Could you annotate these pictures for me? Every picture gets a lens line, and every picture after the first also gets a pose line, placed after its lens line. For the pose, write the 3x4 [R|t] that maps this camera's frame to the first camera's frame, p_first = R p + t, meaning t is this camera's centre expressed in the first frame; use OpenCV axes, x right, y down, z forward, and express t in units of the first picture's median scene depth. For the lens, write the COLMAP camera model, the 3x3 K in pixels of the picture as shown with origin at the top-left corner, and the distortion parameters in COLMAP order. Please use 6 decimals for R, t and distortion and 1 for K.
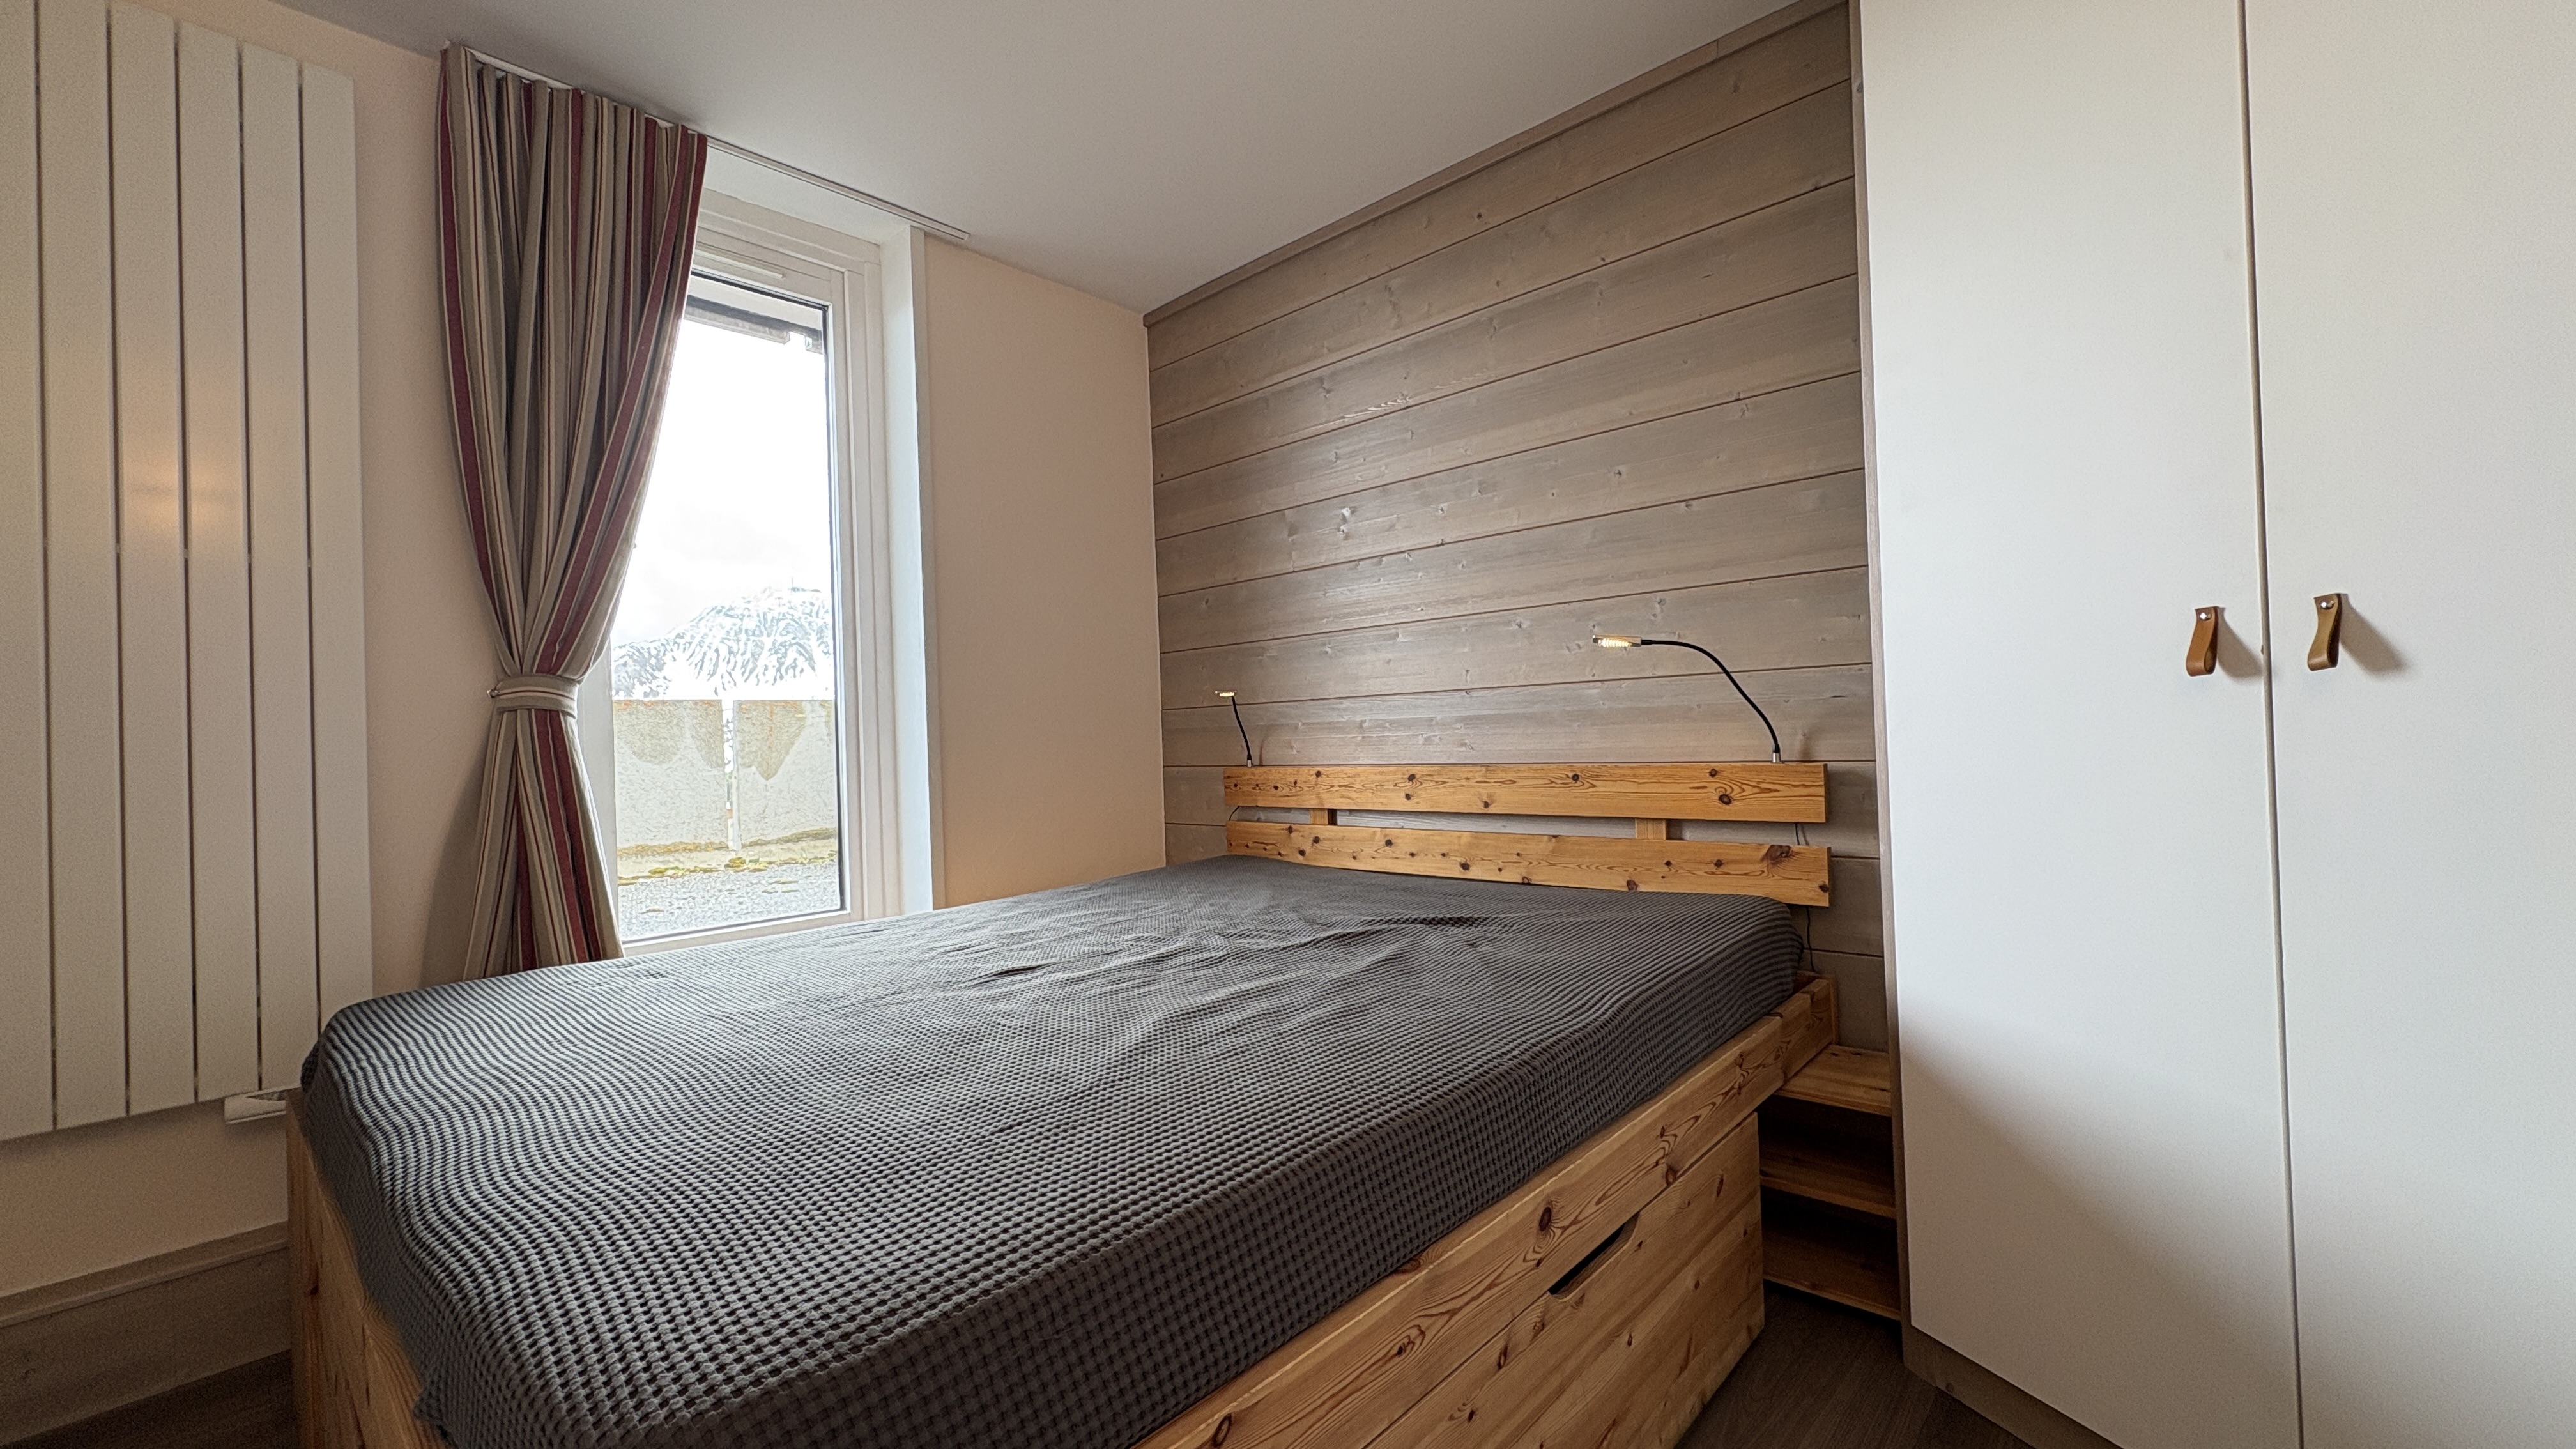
lens RADIAL K [[1022.8, 0, 1291.5], [0, 1022.8, 722.3], [0, 0, 1]] dist [0.000168, 0.000171]
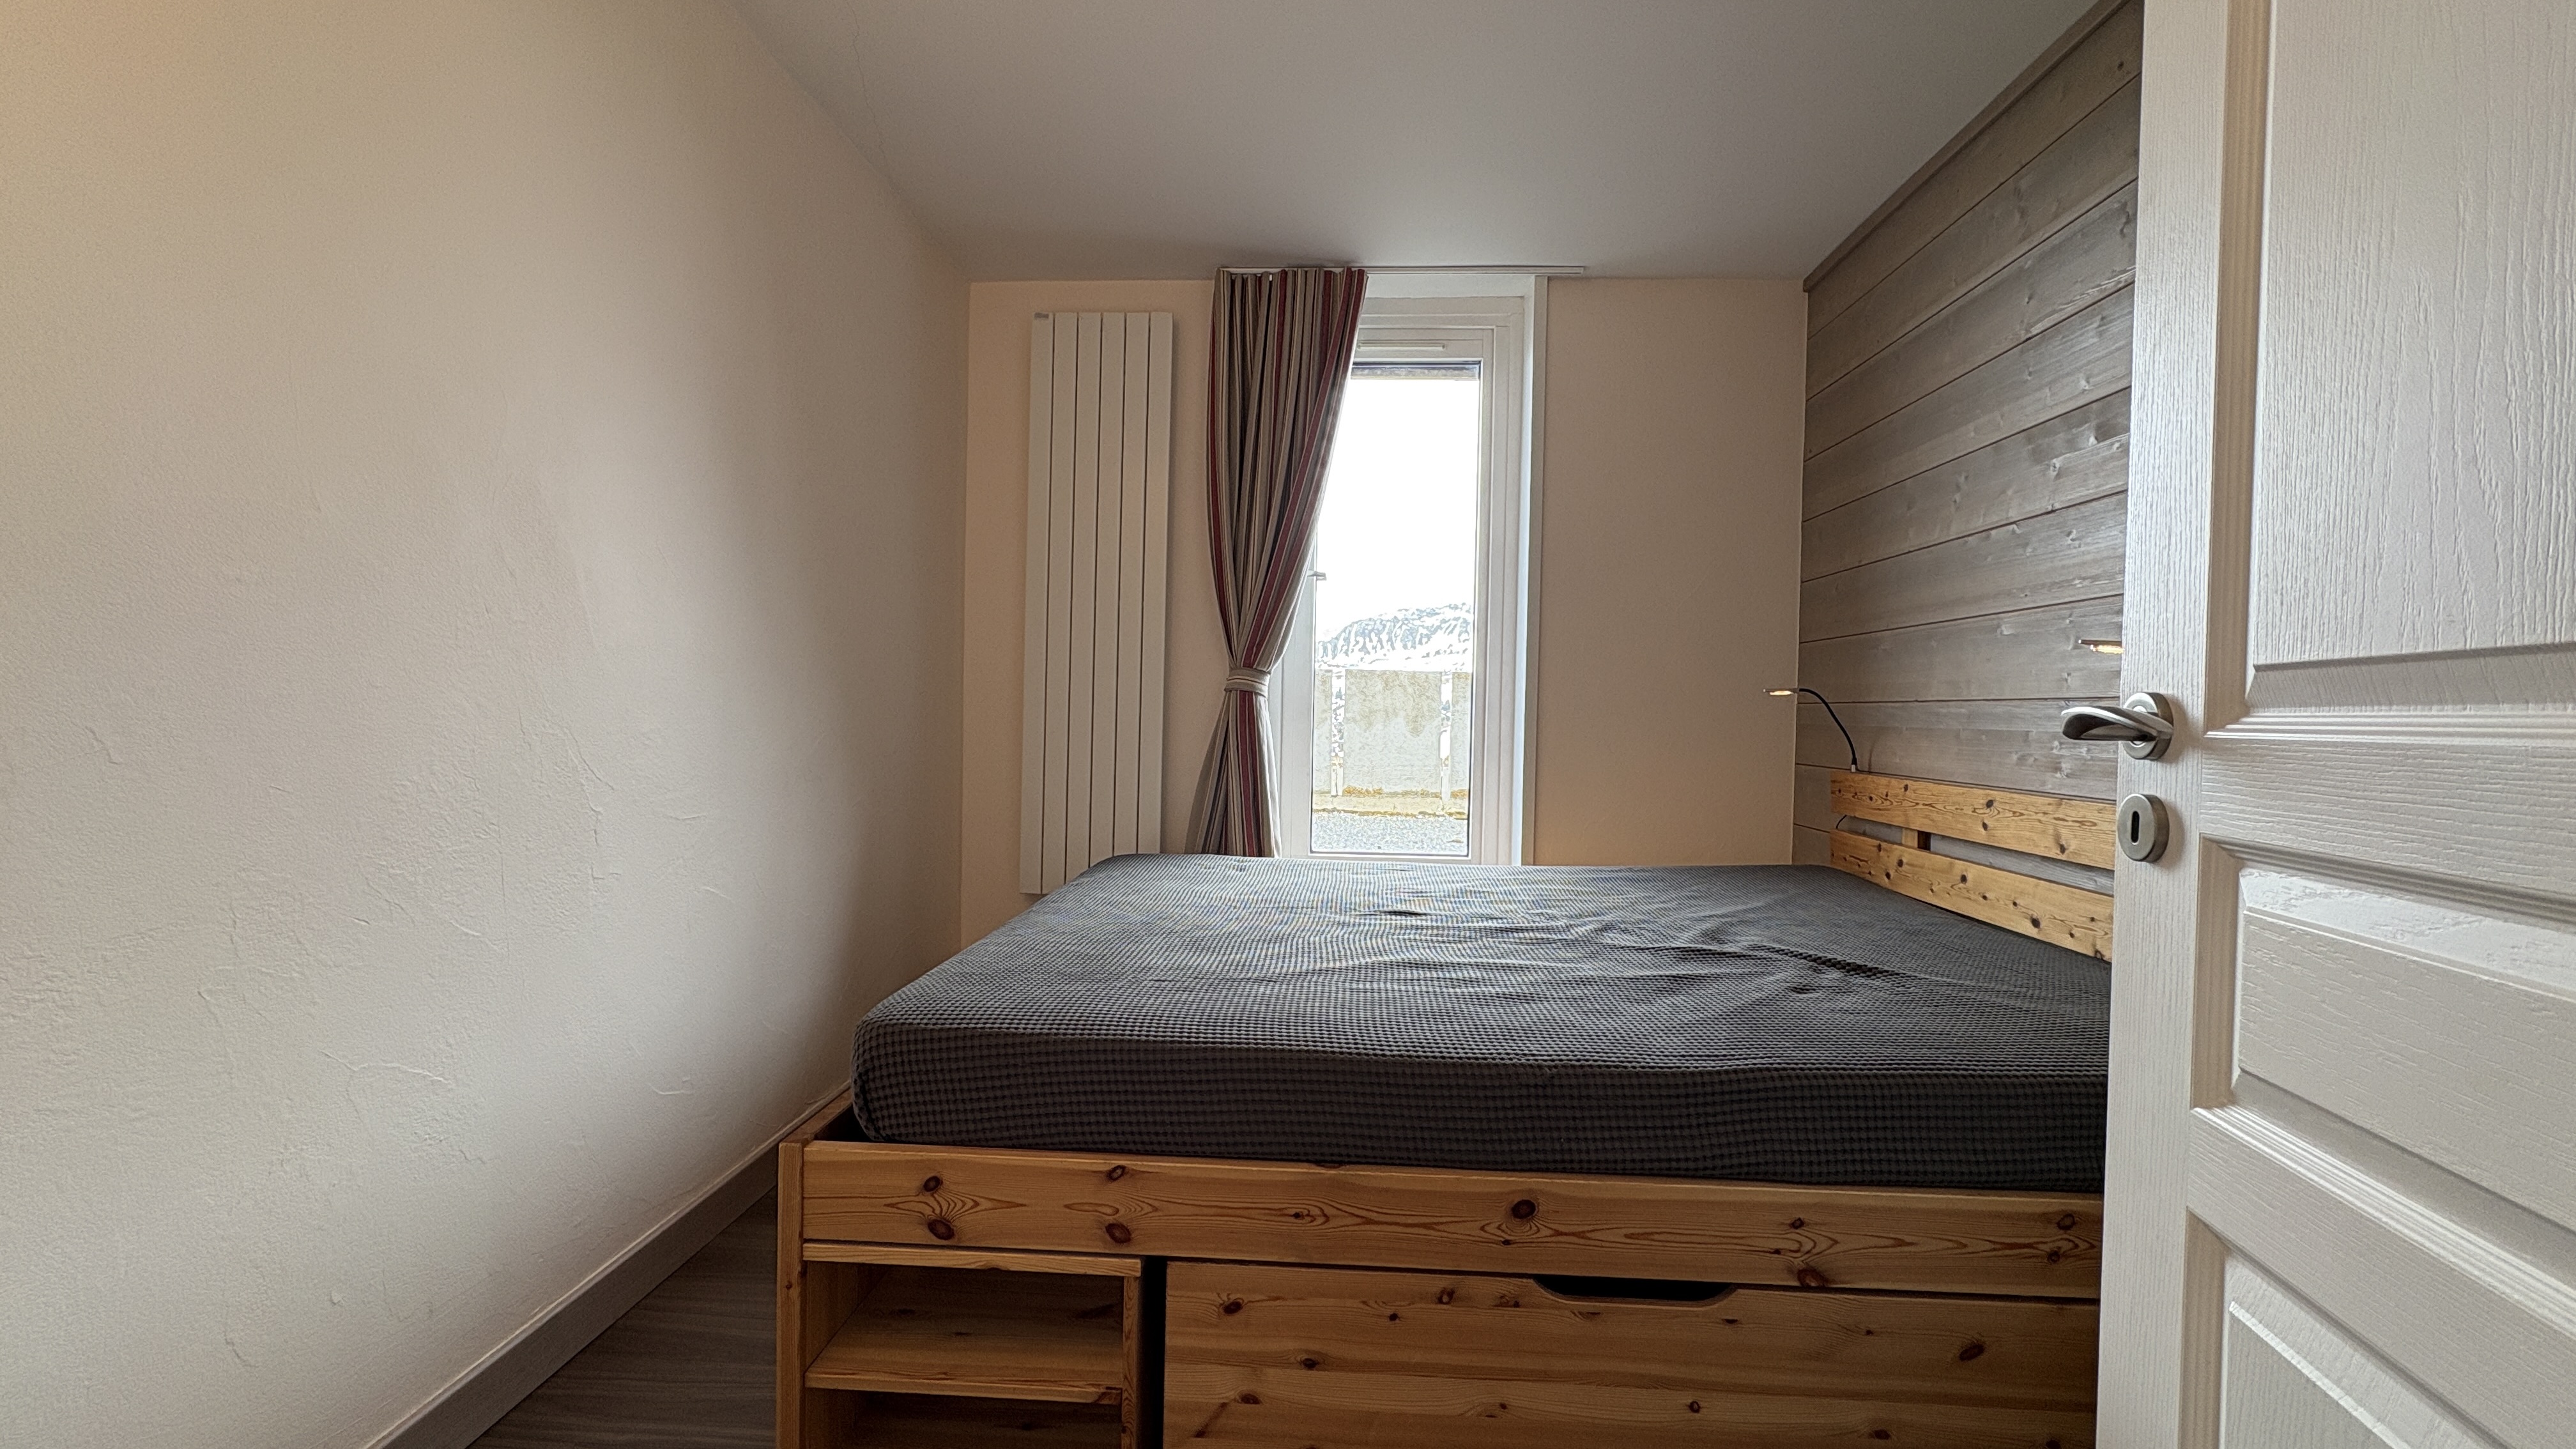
lens RADIAL K [[1022.8, 0, 1287.7], [0, 1022.8, 724.4], [0, 0, 1]] dist [0.000168, 0.000171]
pose [[0.635694, 0.059680, -0.769631, 0.435997], [-0.032140, 0.998189, 0.050856, -0.036907], [0.771272, -0.007593, 0.636461, 0.058654]]
